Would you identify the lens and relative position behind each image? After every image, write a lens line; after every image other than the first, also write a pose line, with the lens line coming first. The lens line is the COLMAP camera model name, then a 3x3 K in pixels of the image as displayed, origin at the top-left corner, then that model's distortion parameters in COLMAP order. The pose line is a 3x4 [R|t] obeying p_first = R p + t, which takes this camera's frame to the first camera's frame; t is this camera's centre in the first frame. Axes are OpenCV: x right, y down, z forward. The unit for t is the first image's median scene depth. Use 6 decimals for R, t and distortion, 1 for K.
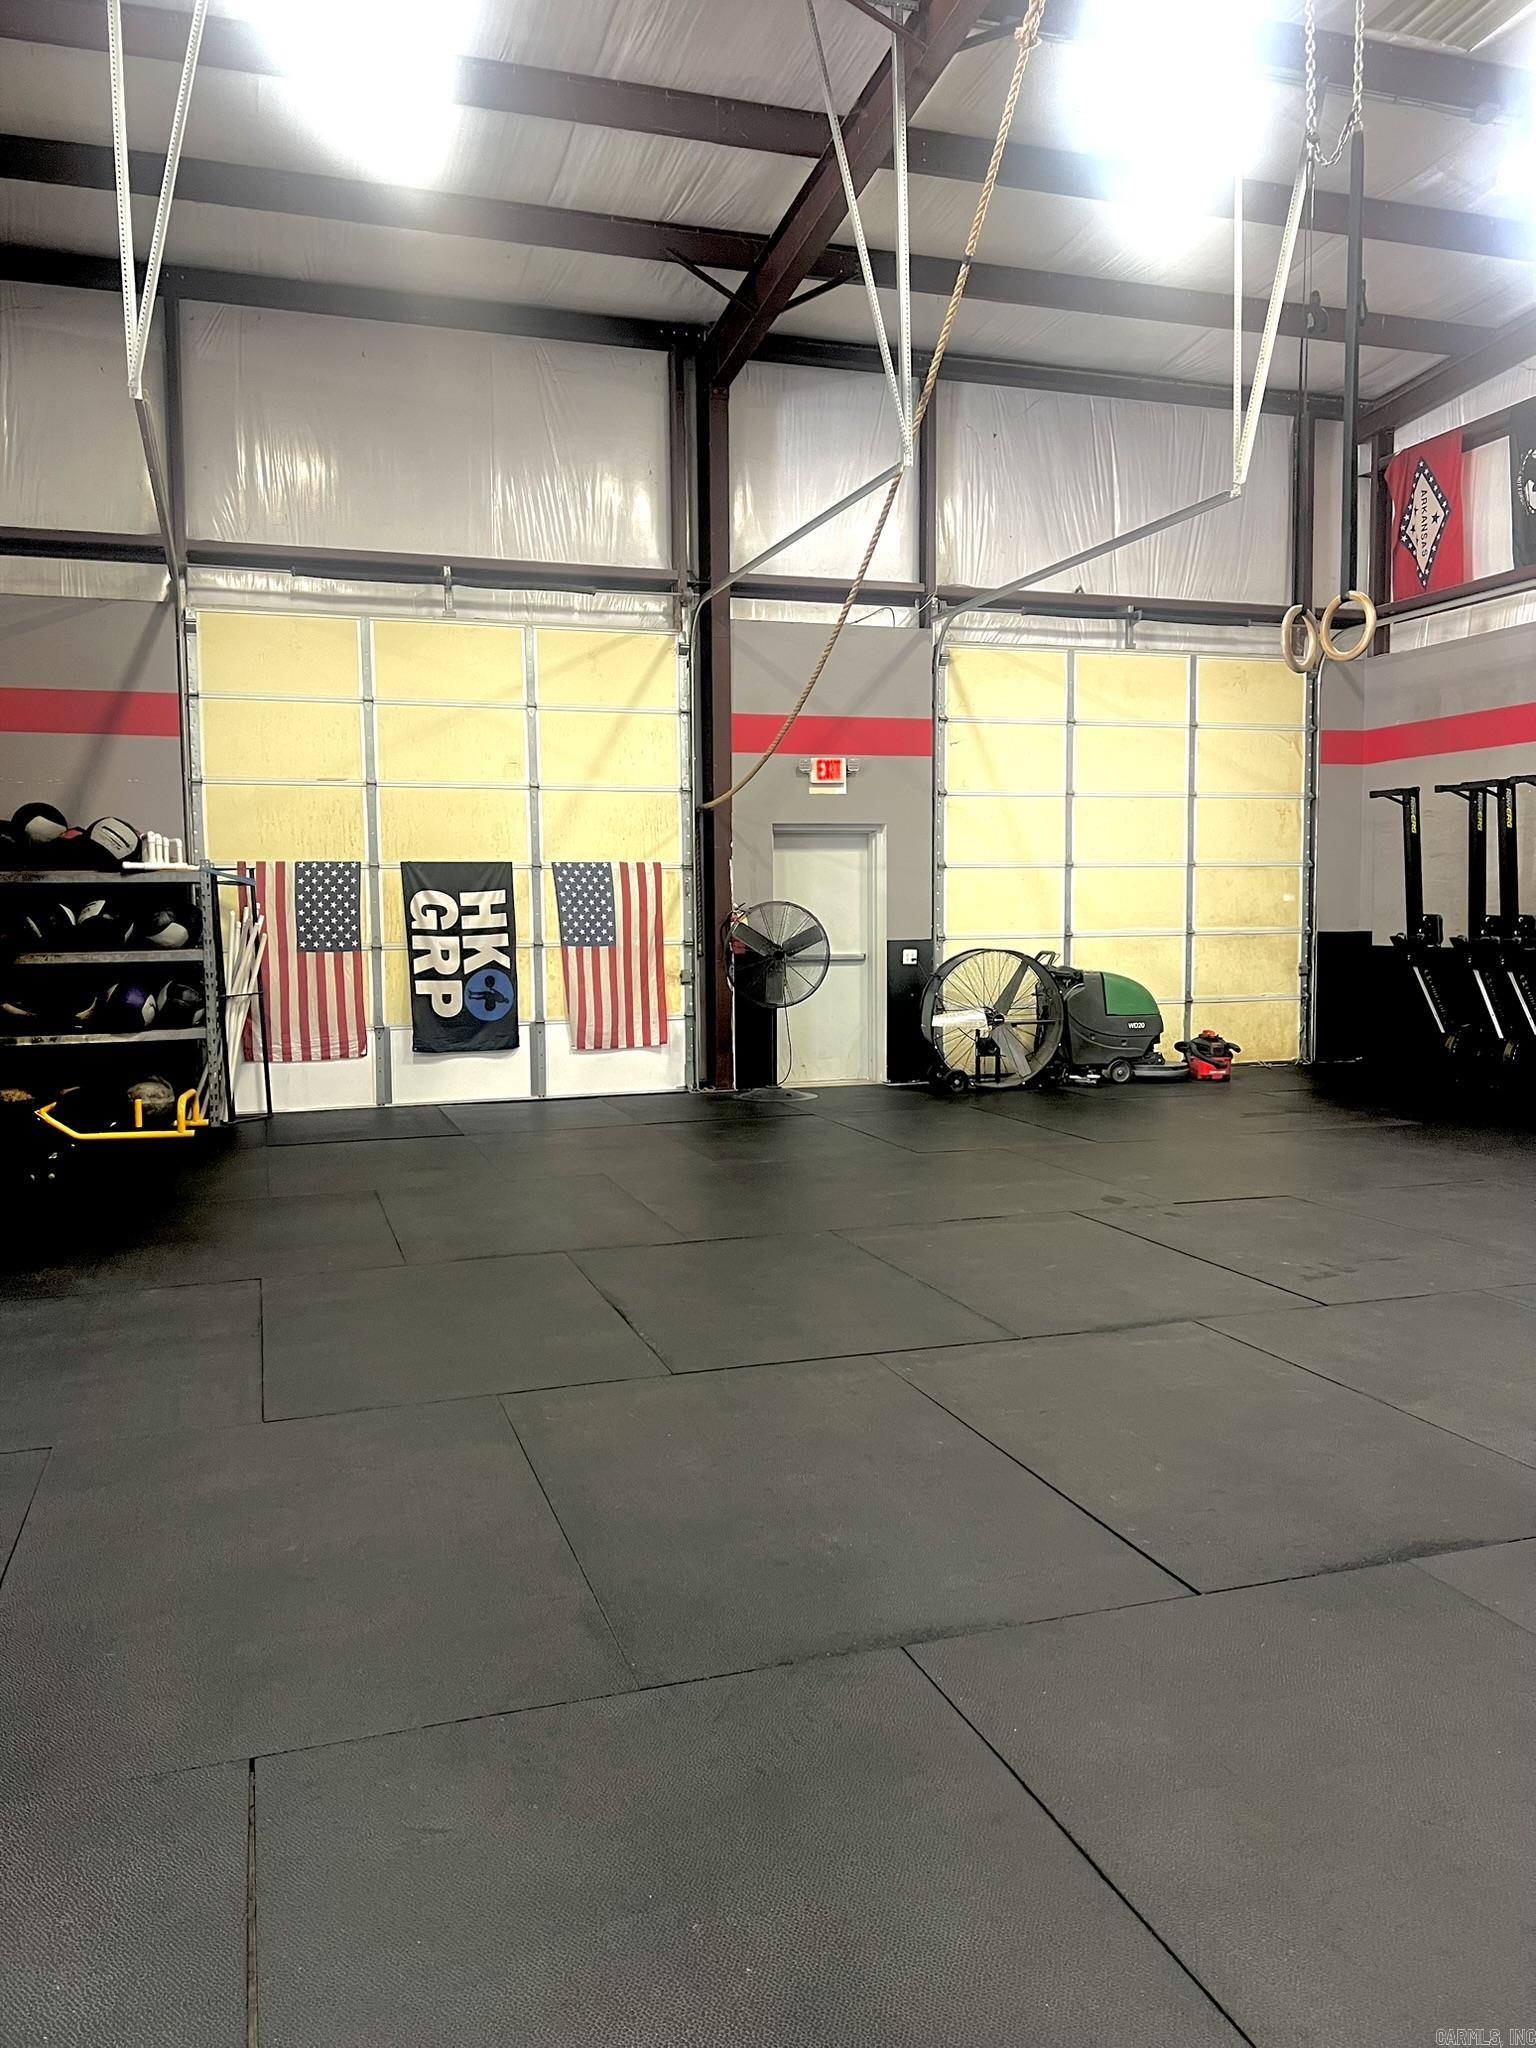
lens RADIAL K [[1640.4, 0, 775.6], [0, 1640.4, 1053.9], [0, 0, 1]] dist [0.068766, 0.000459]
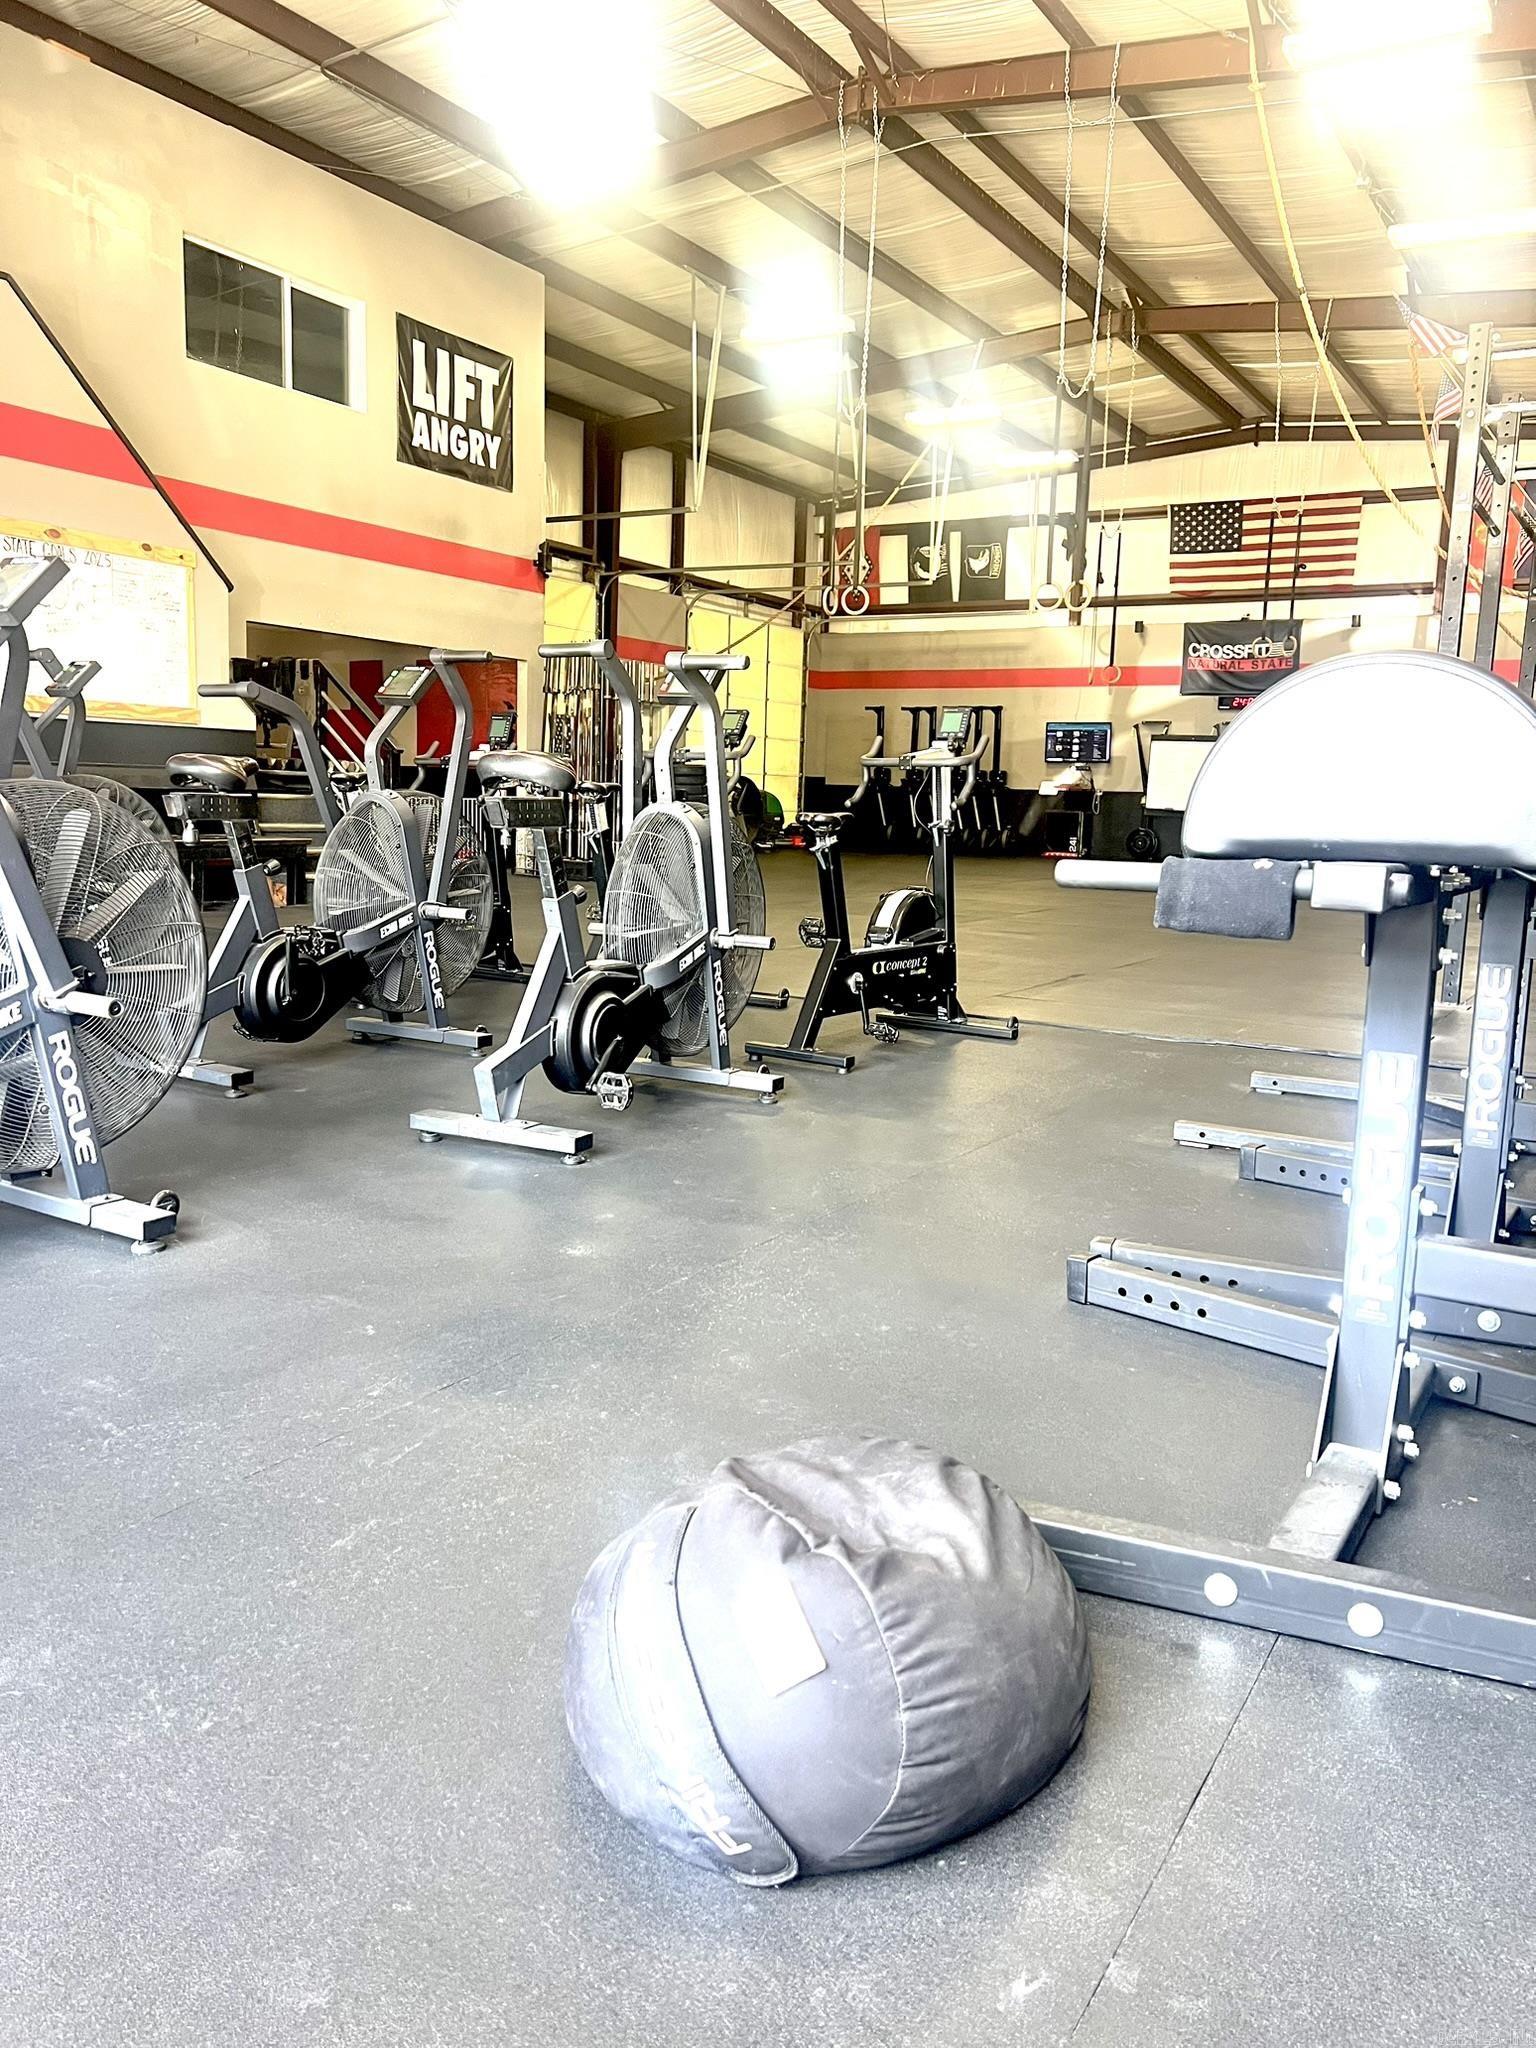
lens RADIAL K [[1539.5, 0, 768.0], [0, 1539.5, 1024.0], [0, 0, 1]] dist [0.055111, -0.075615]
pose [[0.761371, -0.062845, 0.645264, -1.158900], [0.013911, 0.996645, 0.080653, 0.090919], [-0.648168, -0.052430, 0.759691, -0.459911]]
